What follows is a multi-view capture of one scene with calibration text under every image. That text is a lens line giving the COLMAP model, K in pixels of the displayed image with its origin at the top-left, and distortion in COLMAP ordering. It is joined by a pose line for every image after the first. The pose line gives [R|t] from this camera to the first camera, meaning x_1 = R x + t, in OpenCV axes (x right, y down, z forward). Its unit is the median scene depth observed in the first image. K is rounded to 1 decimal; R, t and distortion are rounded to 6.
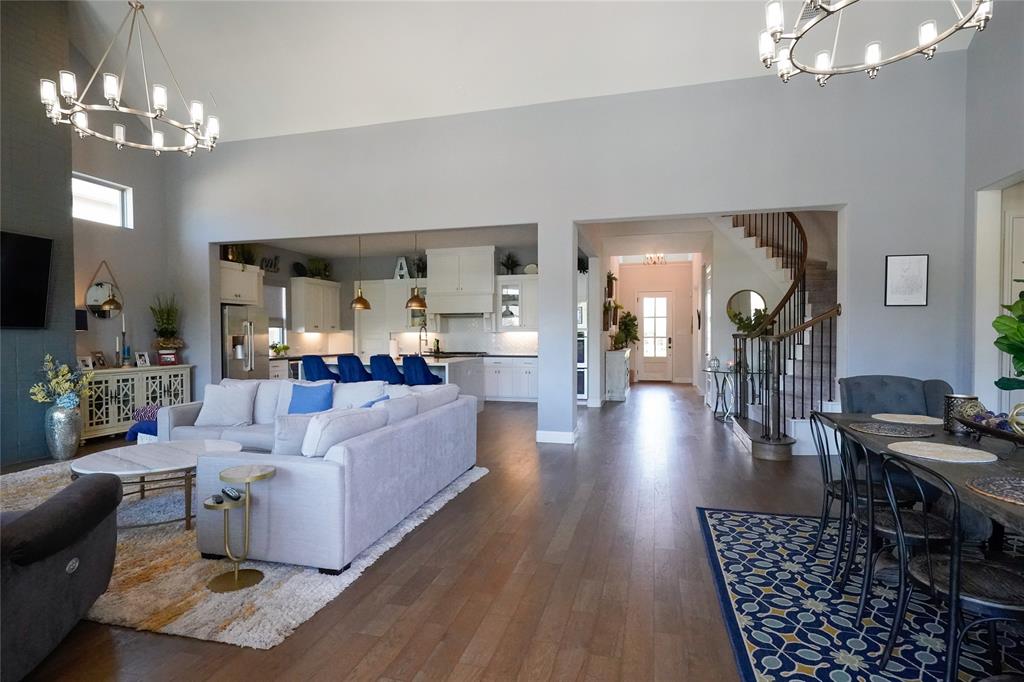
lens RADIAL K [[506.7, 0, 494.9], [0, 506.7, 344.5], [0, 0, 1]] dist [0.151358, 0.000028]
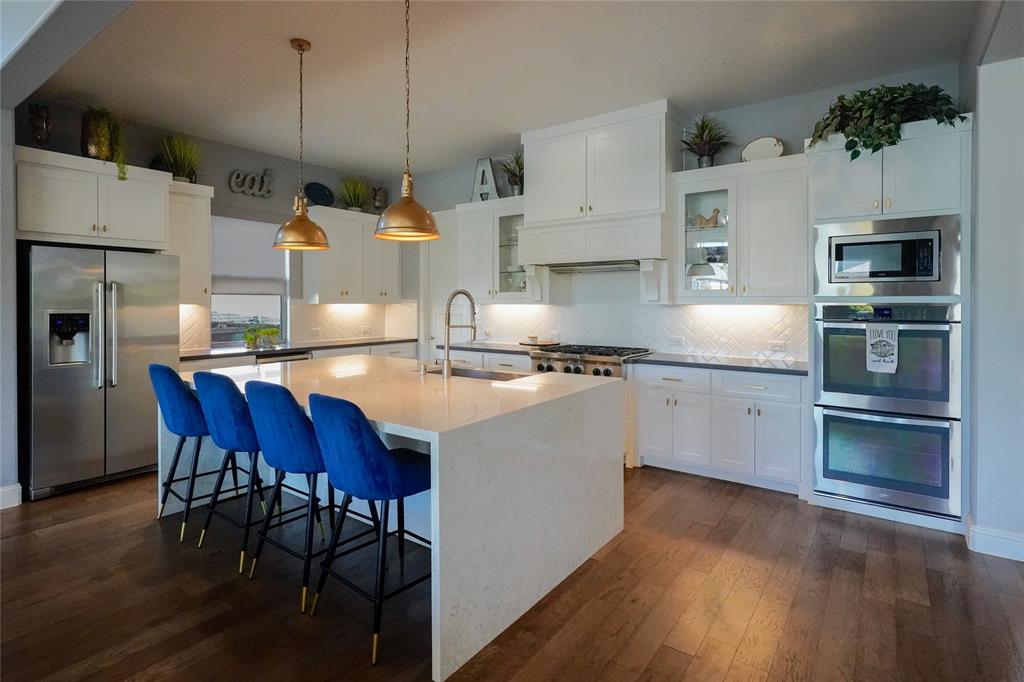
lens RADIAL K [[515.3, 0, 511.4], [0, 515.3, 305.4], [0, 0, 1]] dist [0.018462, 0.000054]
pose [[0.942507, 0.008024, -0.334091, 0.021625], [-0.012217, 0.999871, -0.010449, -0.017380], [0.333964, 0.013930, 0.942483, 0.539047]]
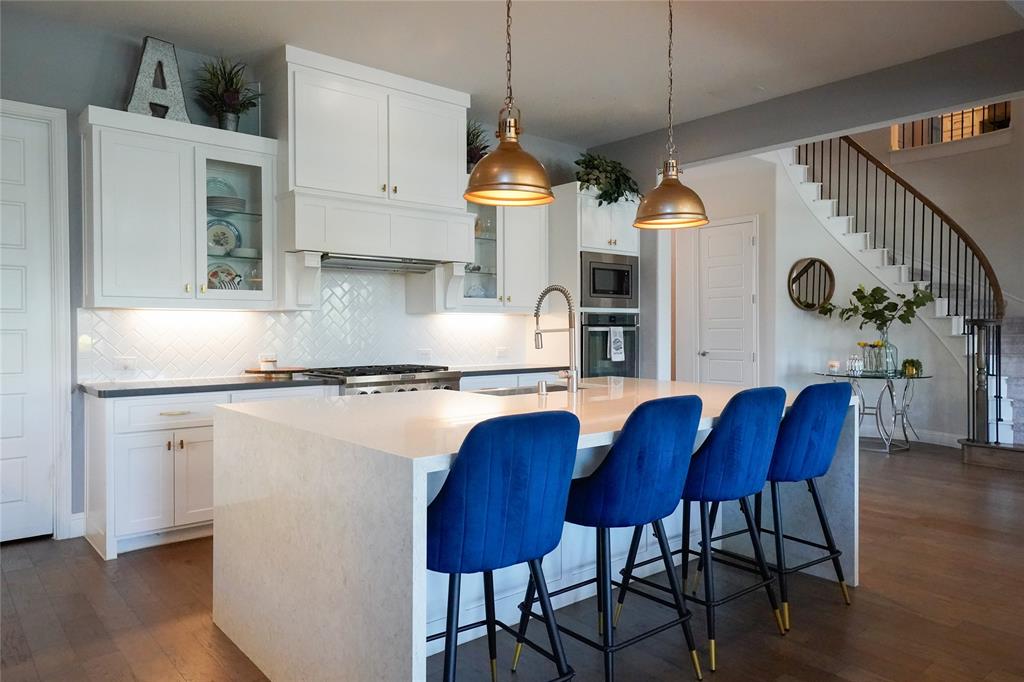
lens RADIAL K [[693.1, 0, 512.0], [0, 693.1, 341.0], [0, 0, 1]] dist [0.003018, 0.001226]
pose [[0.544167, -0.014922, 0.838844, -0.420779], [0.010335, 0.999885, 0.011082, -0.007910], [-0.838913, 0.002639, 0.544259, 0.657485]]
